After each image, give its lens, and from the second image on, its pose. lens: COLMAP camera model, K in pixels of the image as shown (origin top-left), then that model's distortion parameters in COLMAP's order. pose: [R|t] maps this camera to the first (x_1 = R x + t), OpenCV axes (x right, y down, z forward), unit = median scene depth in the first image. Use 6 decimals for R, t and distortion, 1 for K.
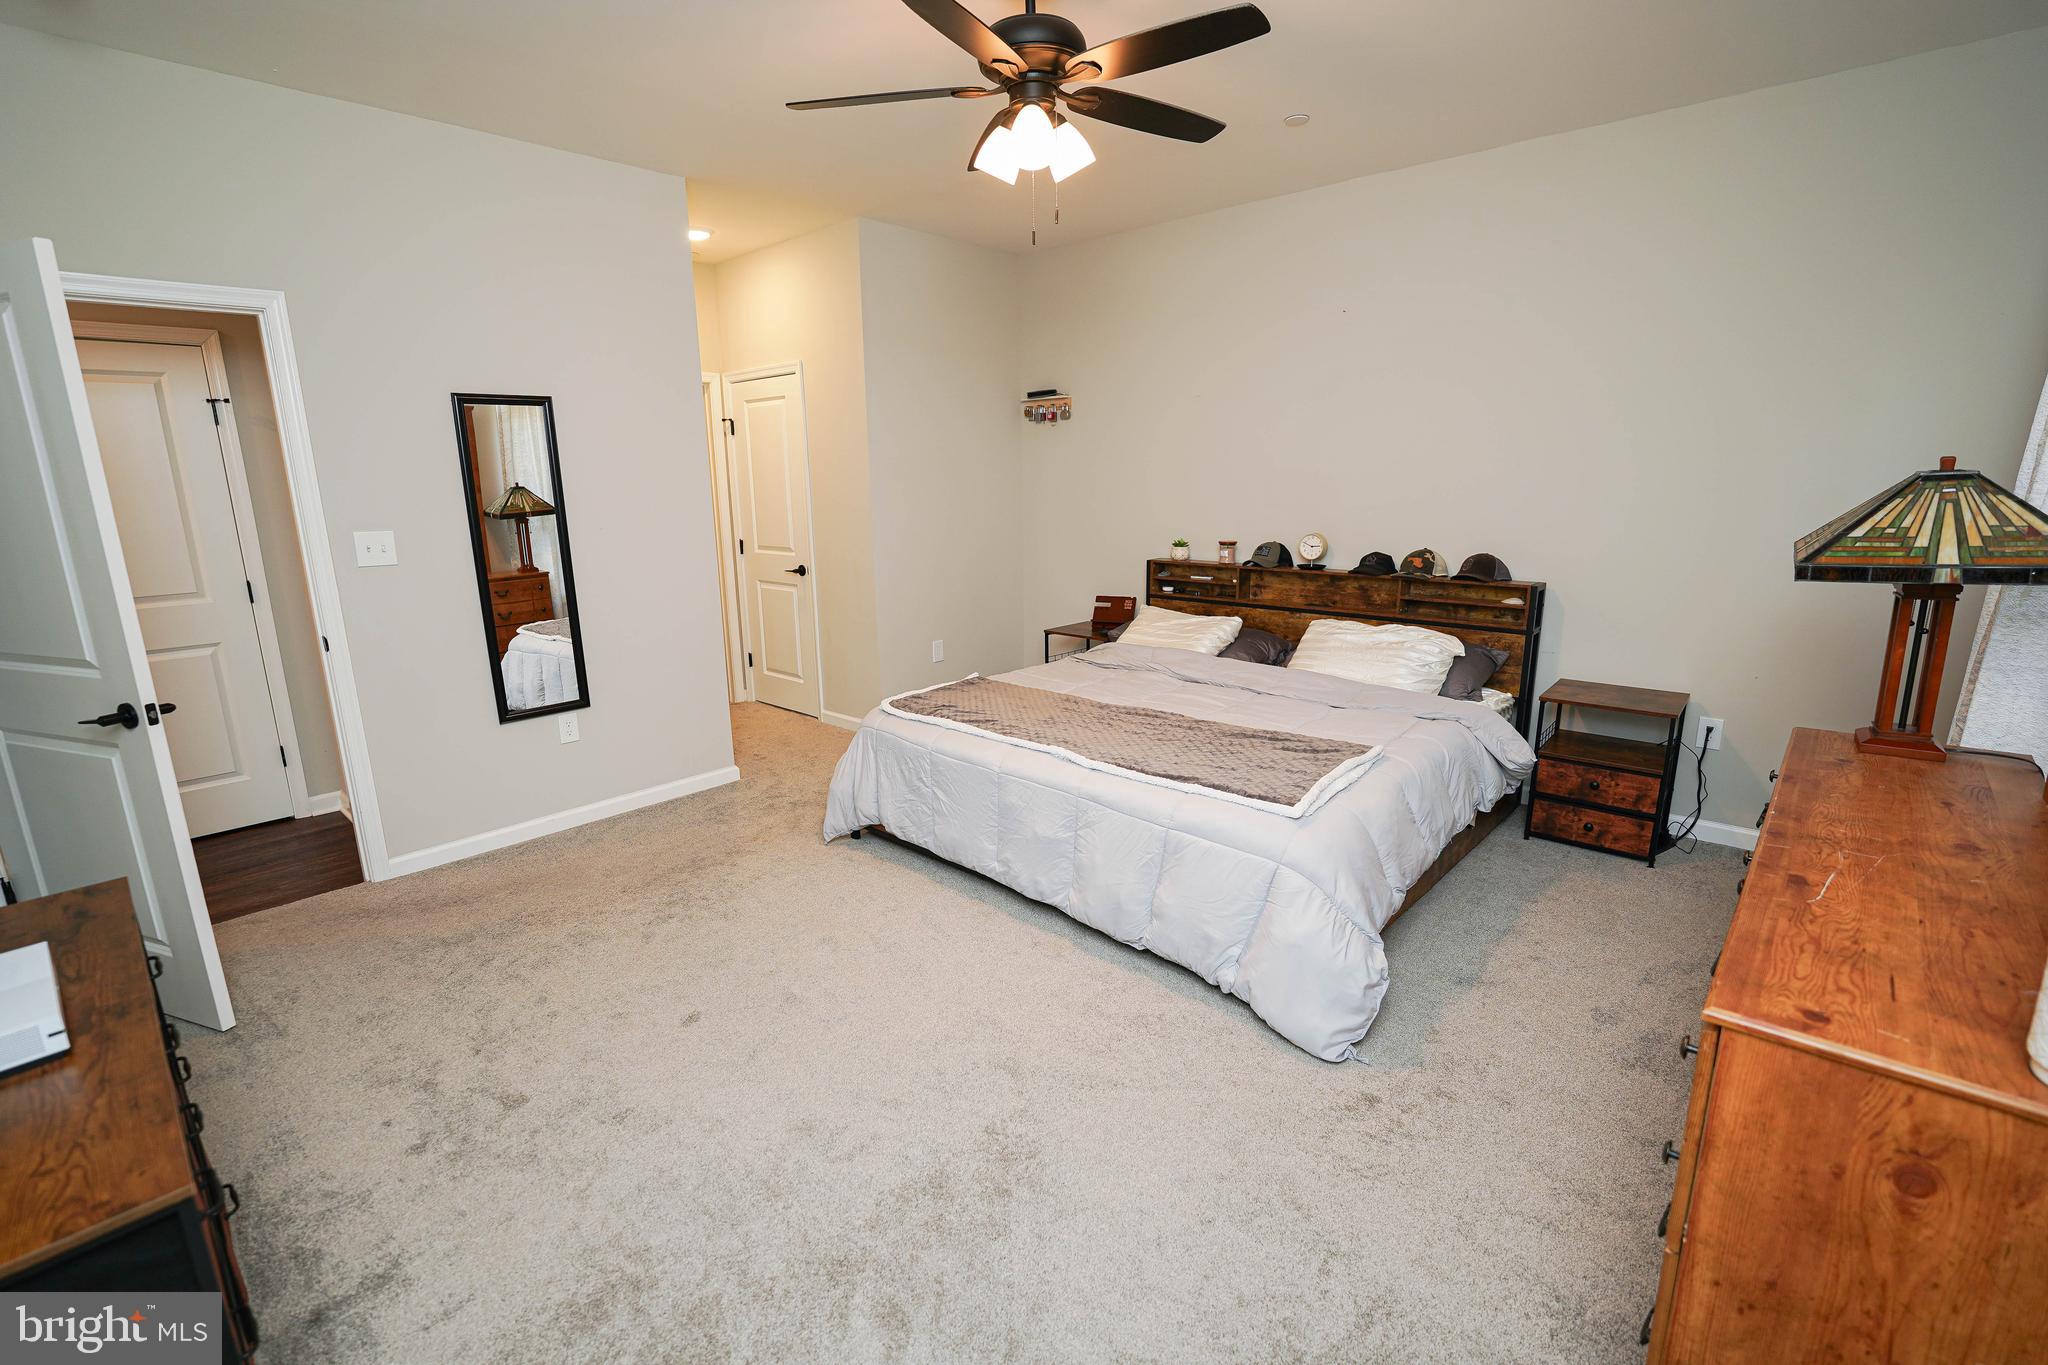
lens RADIAL K [[892.3, 0, 1024.0], [0, 892.3, 682.5], [0, 0, 1]] dist [-0.047173, 0.000259]
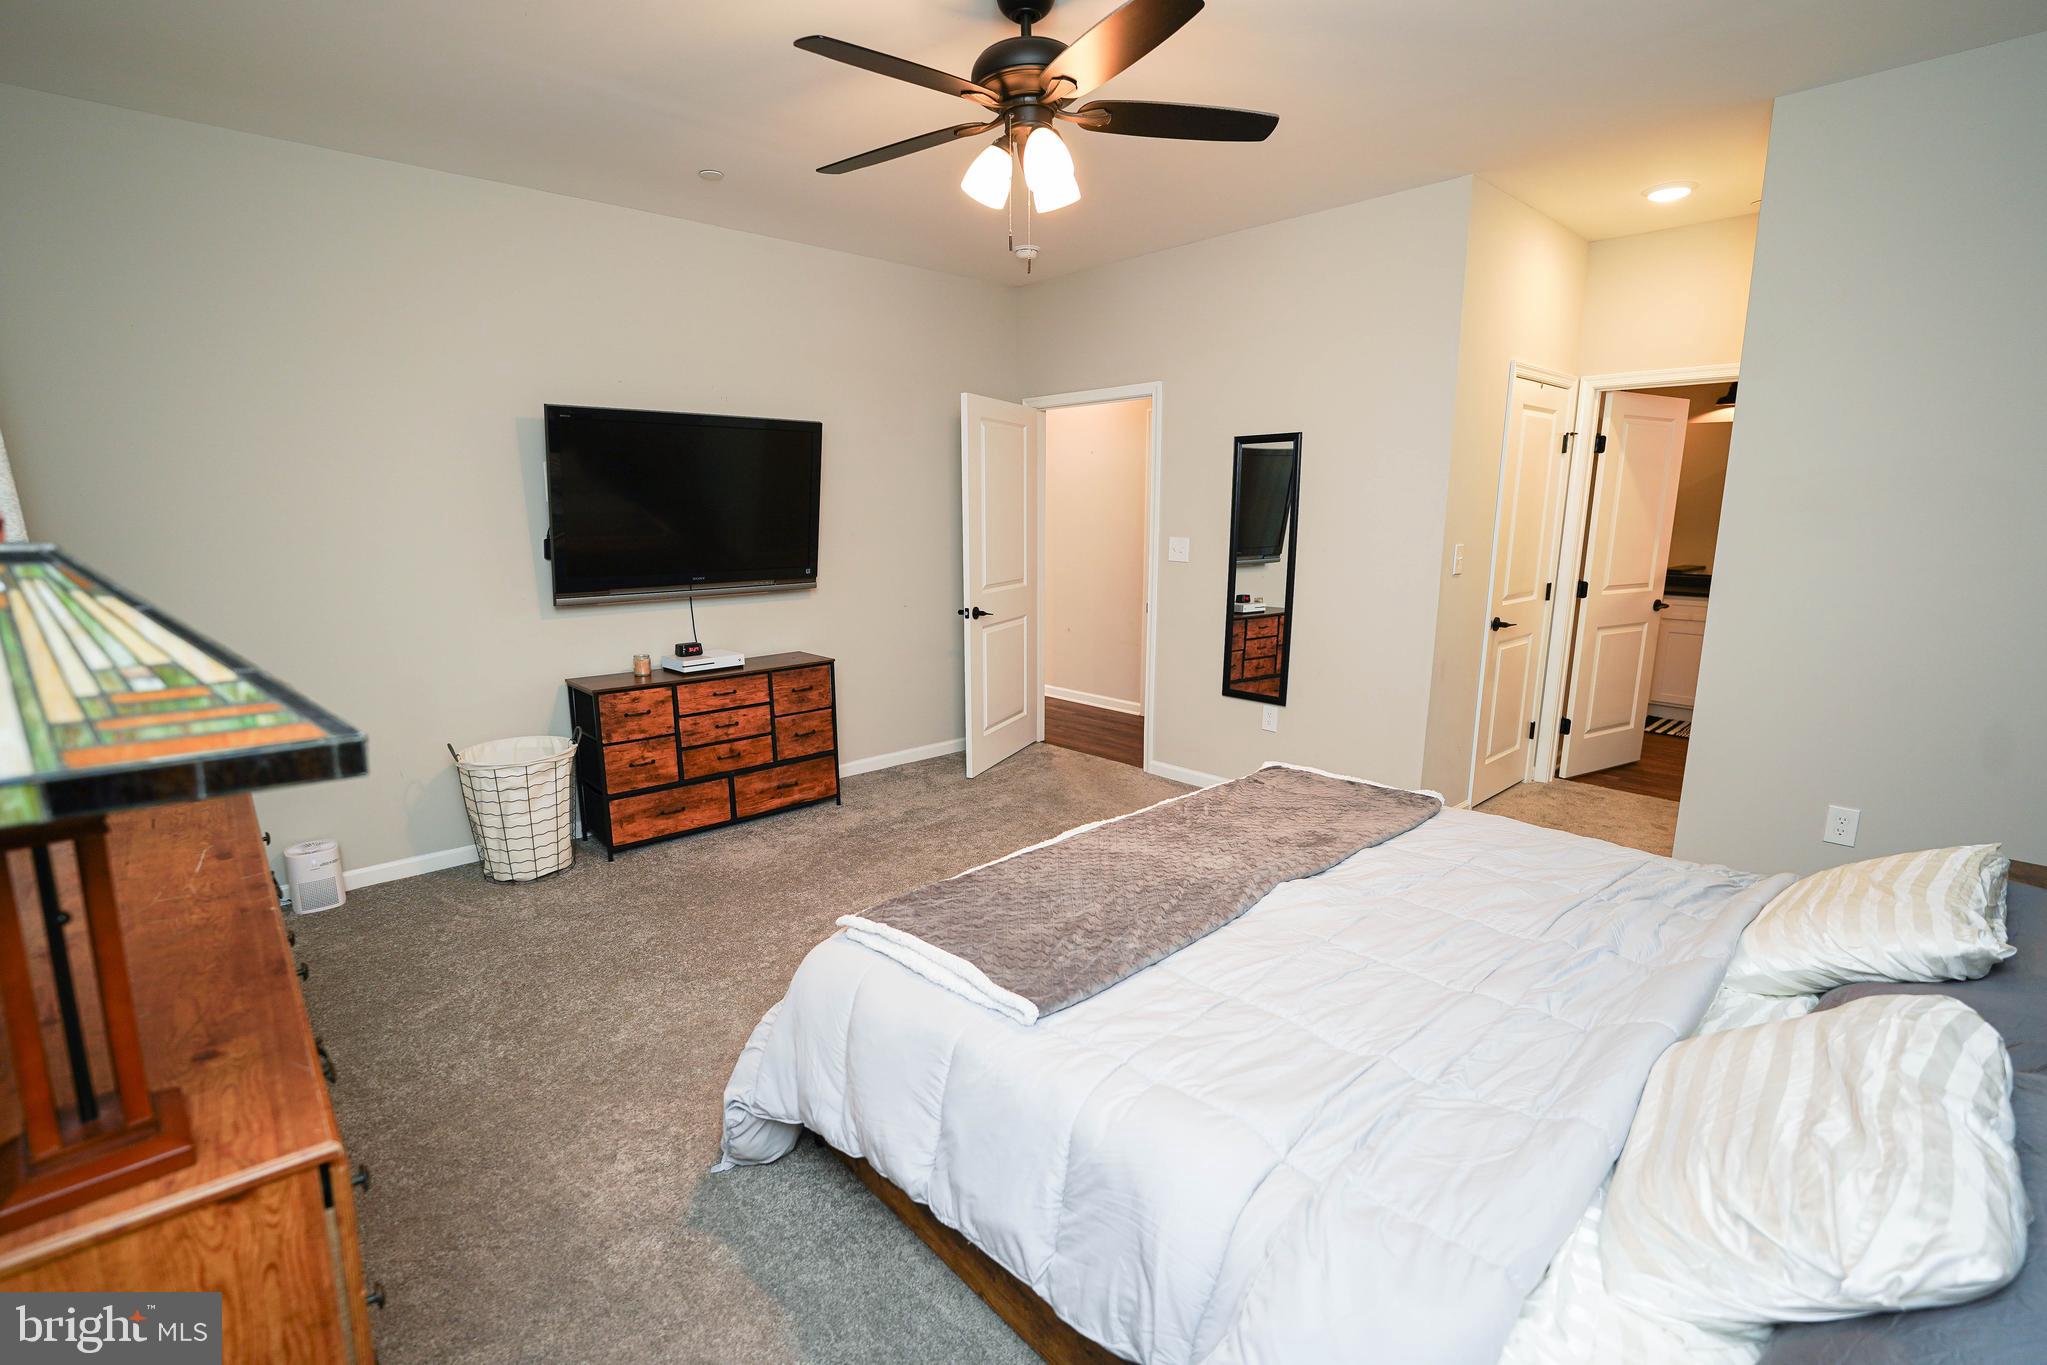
lens RADIAL K [[933.9, 0, 1015.7], [0, 933.9, 690.3], [0, 0, 1]] dist [-0.016005, 0.000005]
pose [[-0.077090, 0.214911, -0.973586, 1.126569], [-0.216169, 0.949662, 0.226746, -0.308702], [0.973308, 0.227939, -0.026753, 1.142422]]
